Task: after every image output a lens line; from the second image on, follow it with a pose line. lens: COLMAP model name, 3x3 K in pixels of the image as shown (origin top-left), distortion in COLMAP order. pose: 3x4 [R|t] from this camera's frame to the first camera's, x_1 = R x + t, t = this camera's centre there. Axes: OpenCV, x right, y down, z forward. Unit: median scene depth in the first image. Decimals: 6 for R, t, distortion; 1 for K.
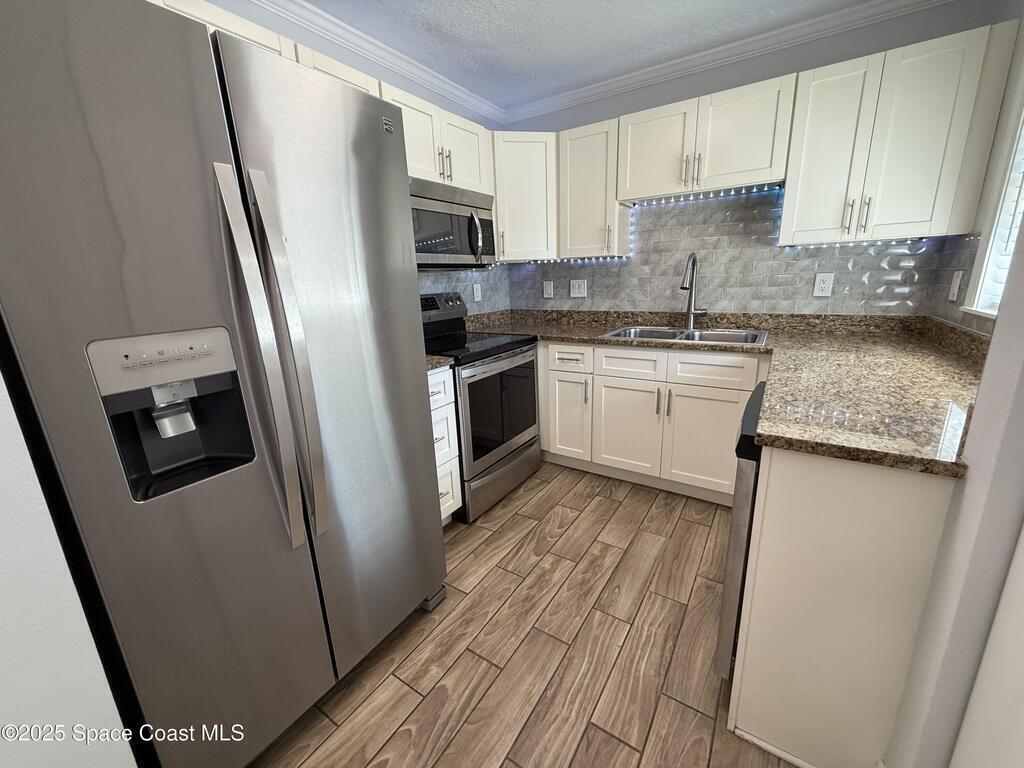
lens RADIAL K [[408.4, 0, 510.5], [0, 408.4, 383.5], [0, 0, 1]] dist [0.001873, 0.000025]
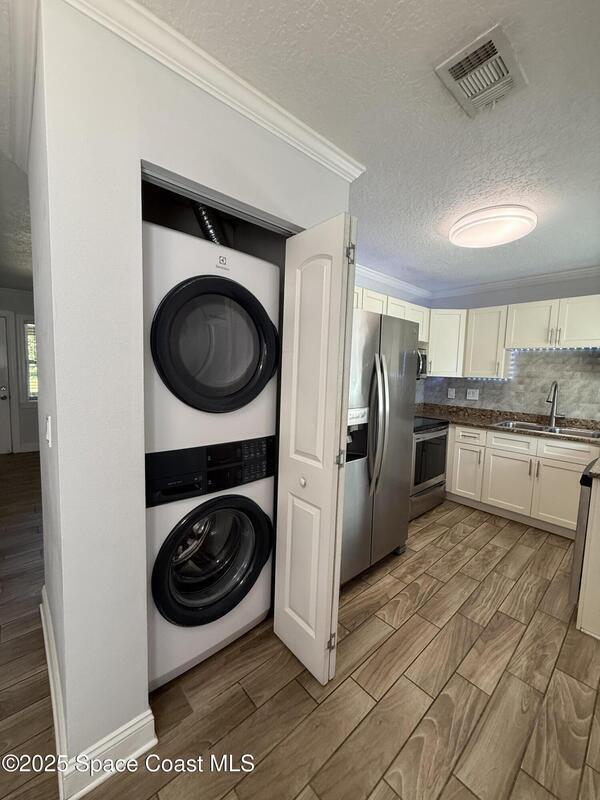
lens RADIAL K [[319.0, 0, 300.0], [0, 319.0, 400.0], [0, 0, 1]] dist [0.001873, 0.000025]
pose [[0.965312, 0.084773, -0.246955, -0.230603], [-0.122839, 0.982064, -0.143043, 0.070756], [0.230400, 0.168417, 0.958411, -0.477545]]
